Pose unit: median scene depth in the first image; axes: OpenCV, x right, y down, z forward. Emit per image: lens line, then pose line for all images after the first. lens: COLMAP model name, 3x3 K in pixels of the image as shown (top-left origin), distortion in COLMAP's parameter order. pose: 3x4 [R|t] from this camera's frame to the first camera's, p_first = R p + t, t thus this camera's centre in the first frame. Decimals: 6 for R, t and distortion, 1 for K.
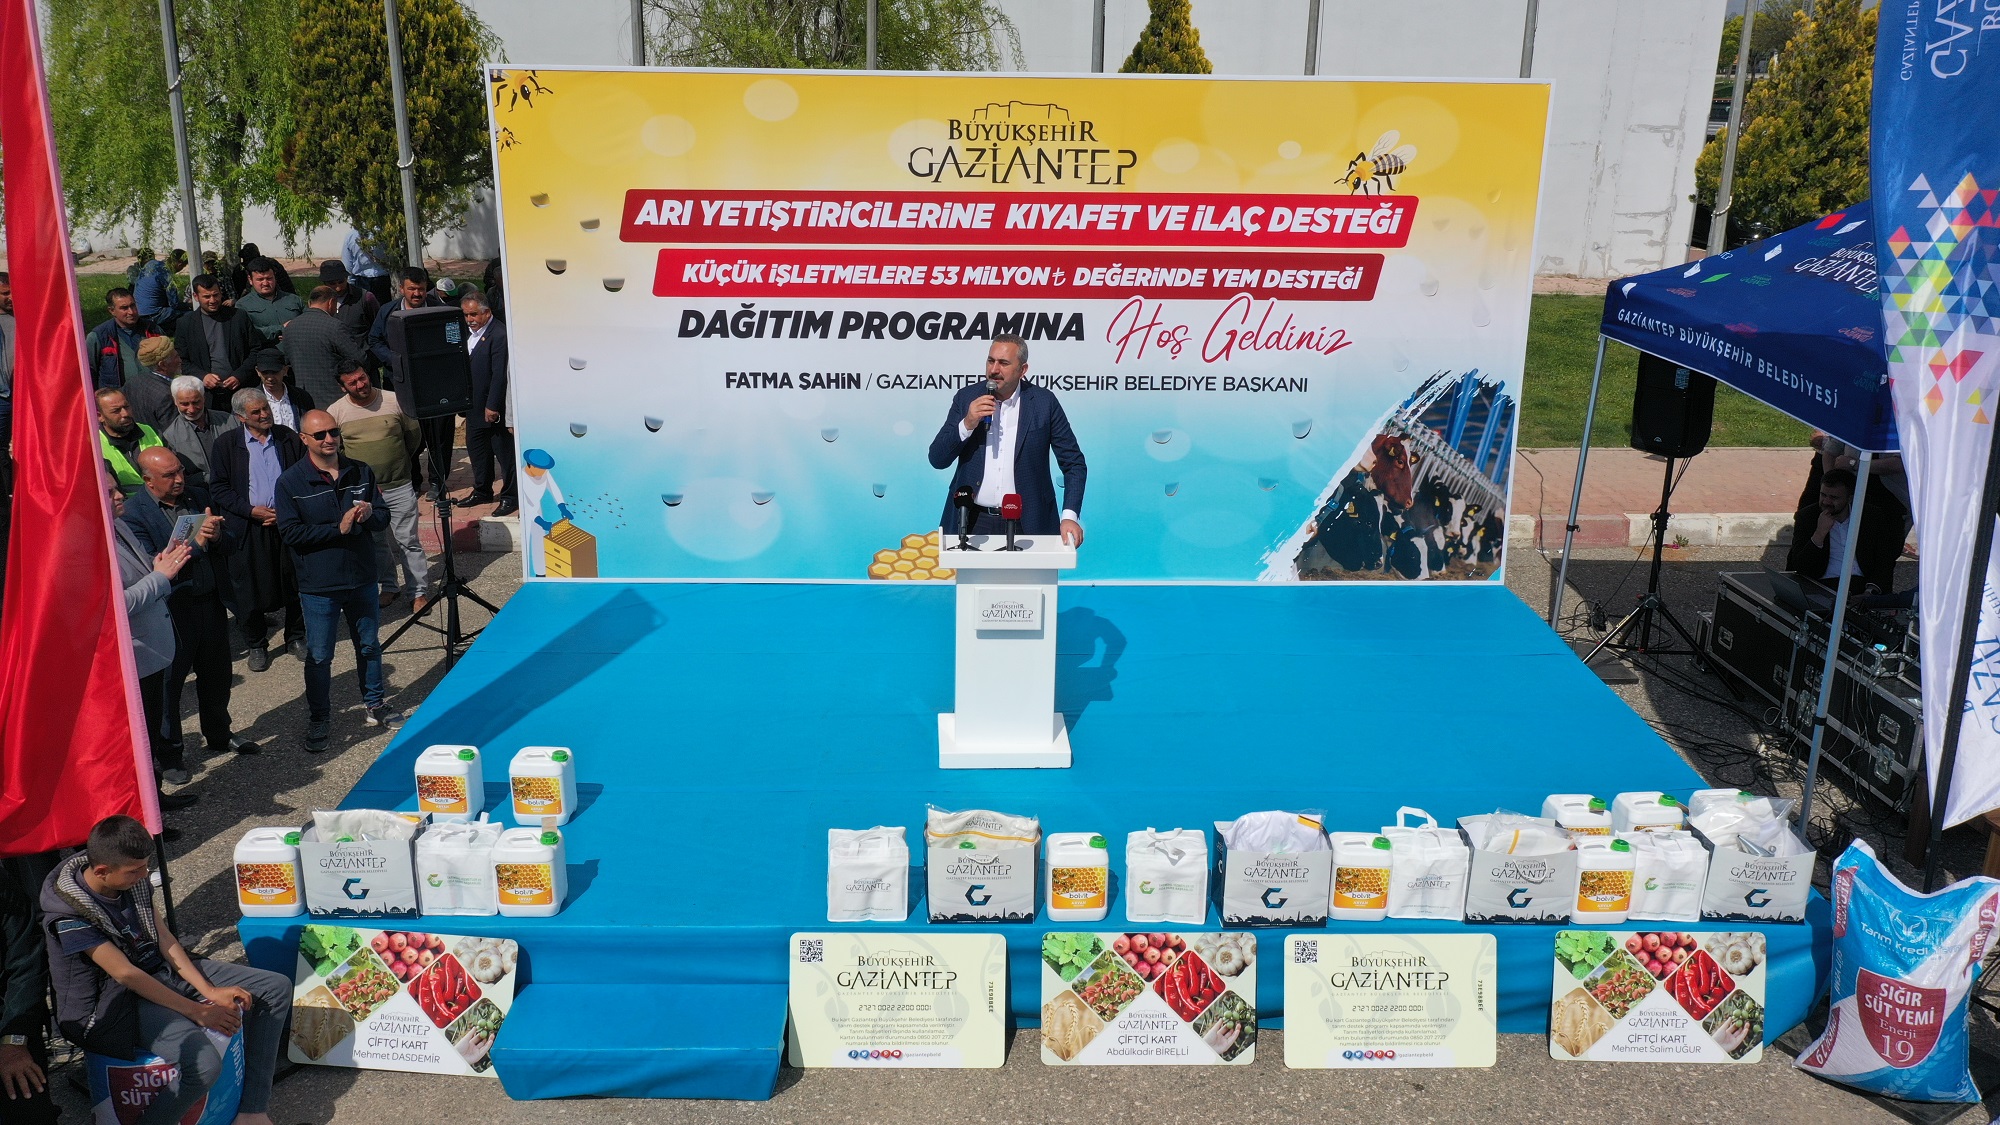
lens RADIAL K [[1578.5, 0, 1006.5], [0, 1578.5, 551.6], [0, 0, 1]] dist [-0.004803, -0.003895]
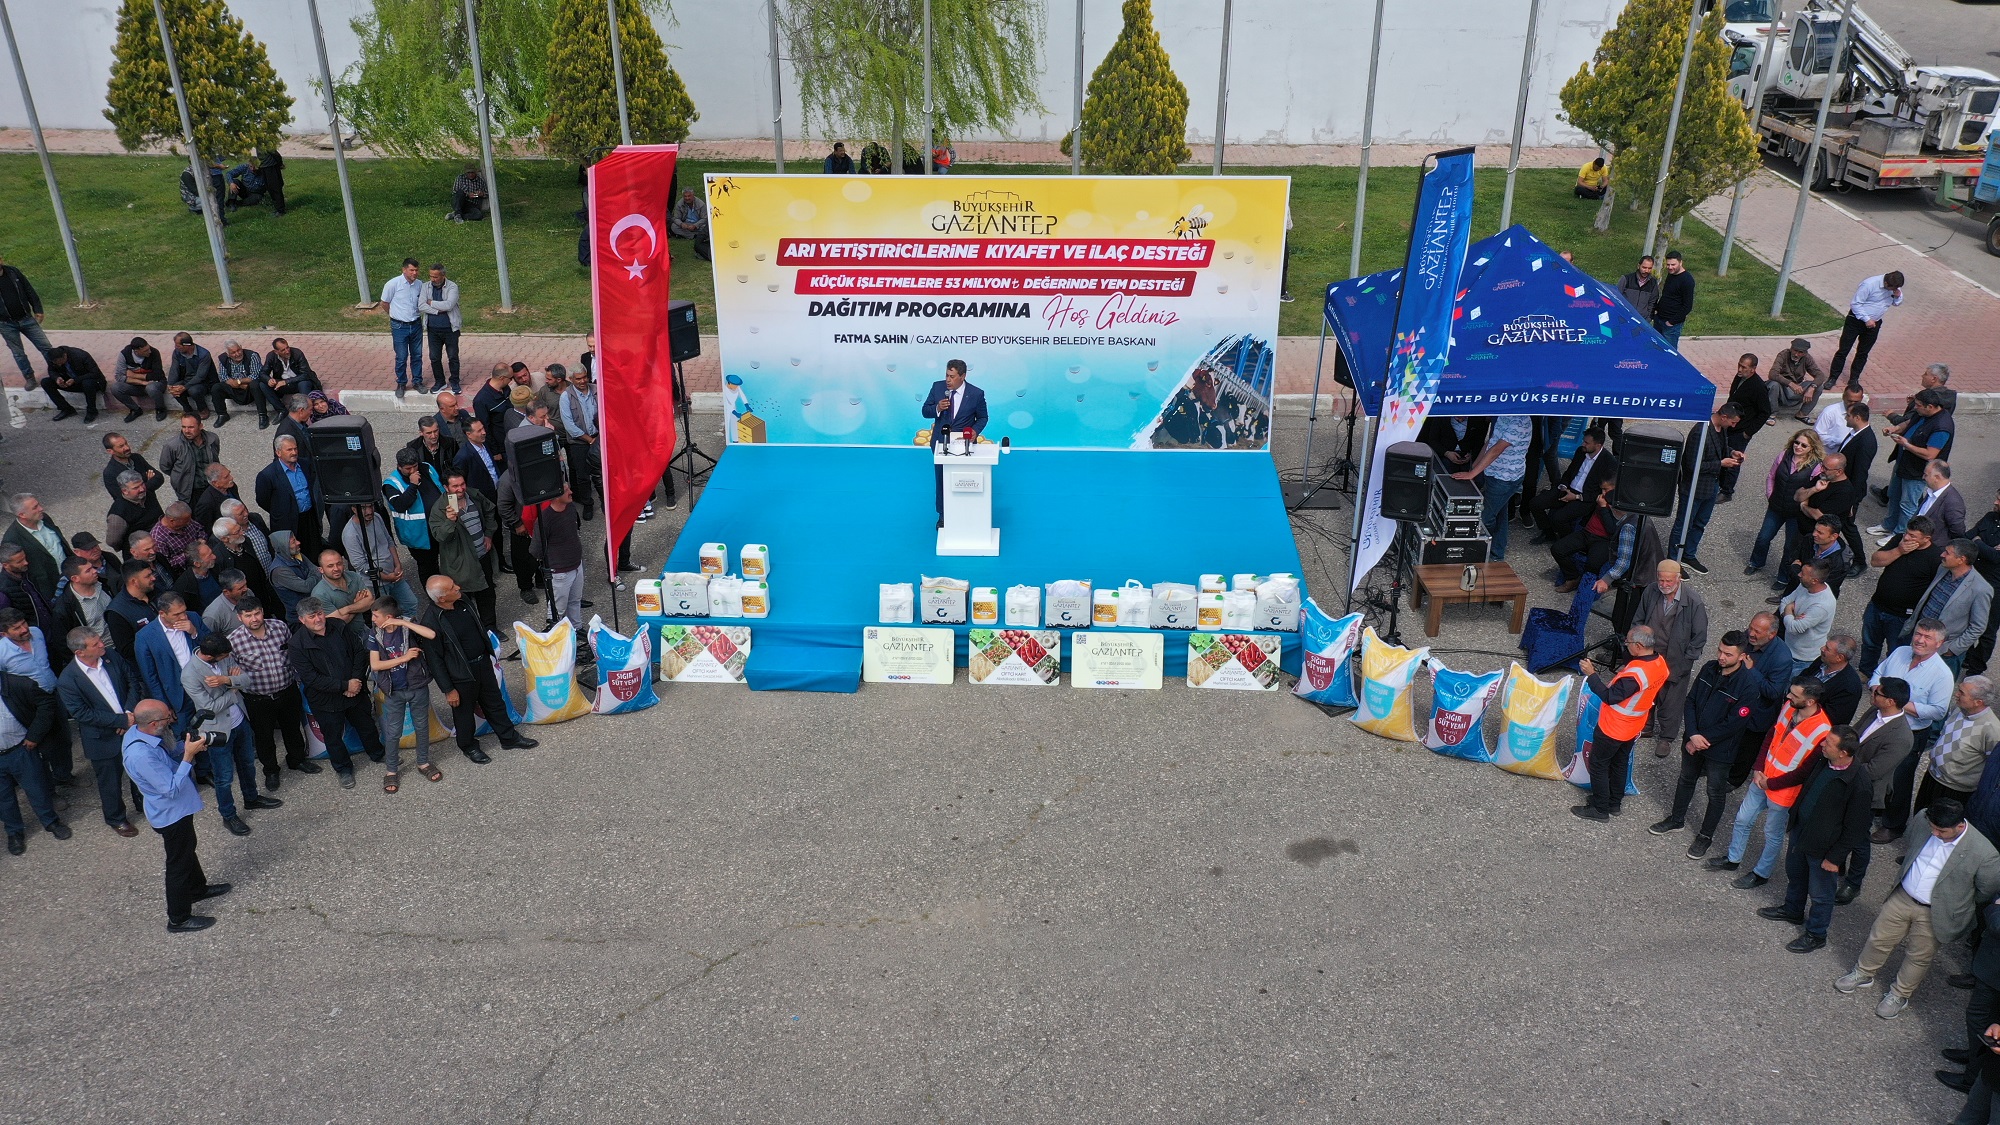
lens RADIAL K [[1552.4, 0, 1000.0], [0, 1552.4, 562.5], [0, 0, 1]] dist [-0.003657, 0.000380]
pose [[0.997211, 0.017873, -0.072467, 0.153127], [-0.005369, 0.985567, 0.169202, -0.162751], [0.074445, -0.168341, 0.982914, -0.823461]]
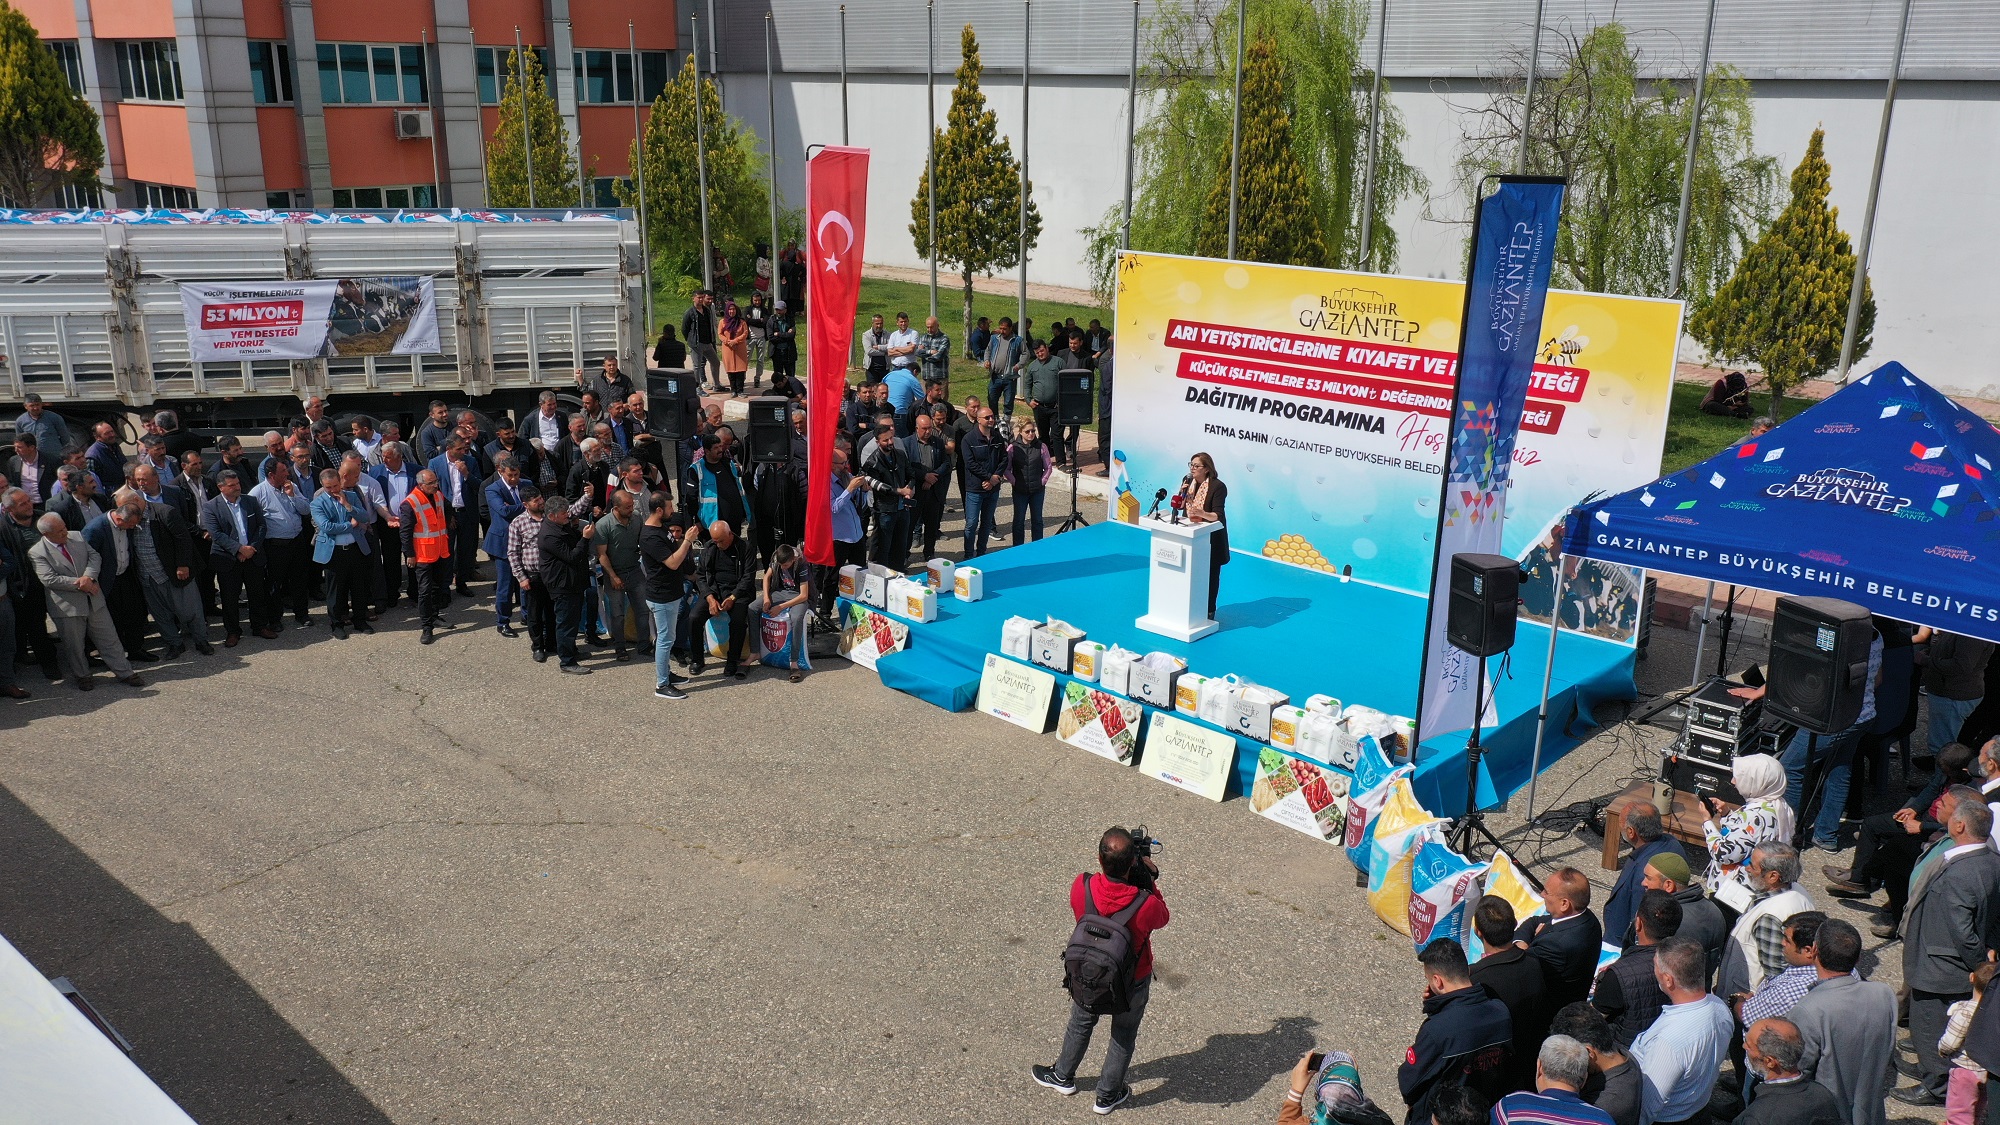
lens RADIAL K [[1552.4, 0, 1000.0], [0, 1552.4, 562.5], [0, 0, 1]] dist [-0.003657, 0.000380]
pose [[0.699448, 0.197232, -0.686929, 0.924268], [-0.209220, 0.975566, 0.067073, -0.029984], [0.683373, 0.096805, 0.723622, -0.428445]]
